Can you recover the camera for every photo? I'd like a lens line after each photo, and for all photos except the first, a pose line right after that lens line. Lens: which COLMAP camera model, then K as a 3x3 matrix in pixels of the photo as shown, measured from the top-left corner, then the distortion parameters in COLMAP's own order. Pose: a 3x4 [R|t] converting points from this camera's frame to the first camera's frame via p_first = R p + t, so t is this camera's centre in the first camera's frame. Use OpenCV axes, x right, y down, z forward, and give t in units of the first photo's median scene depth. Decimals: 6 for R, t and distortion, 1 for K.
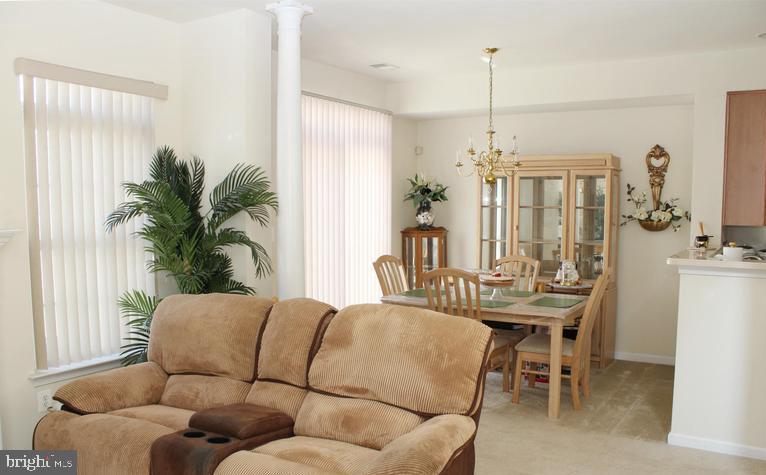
lens RADIAL K [[657.7, 0, 379.9], [0, 657.7, 265.0], [0, 0, 1]] dist [-0.167299, 0.162974]
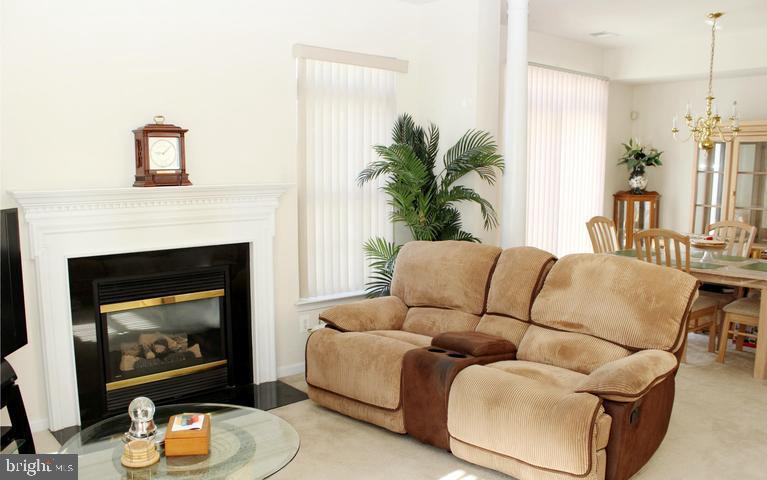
lens RADIAL K [[675.0, 0, 368.6], [0, 675.0, 262.7], [0, 0, 1]] dist [-0.160400, 0.138299]
pose [[0.950904, 0.048806, -0.305614, -0.017587], [-0.033643, 0.997936, 0.054690, 0.018841], [0.307653, -0.041723, 0.950584, -0.173660]]
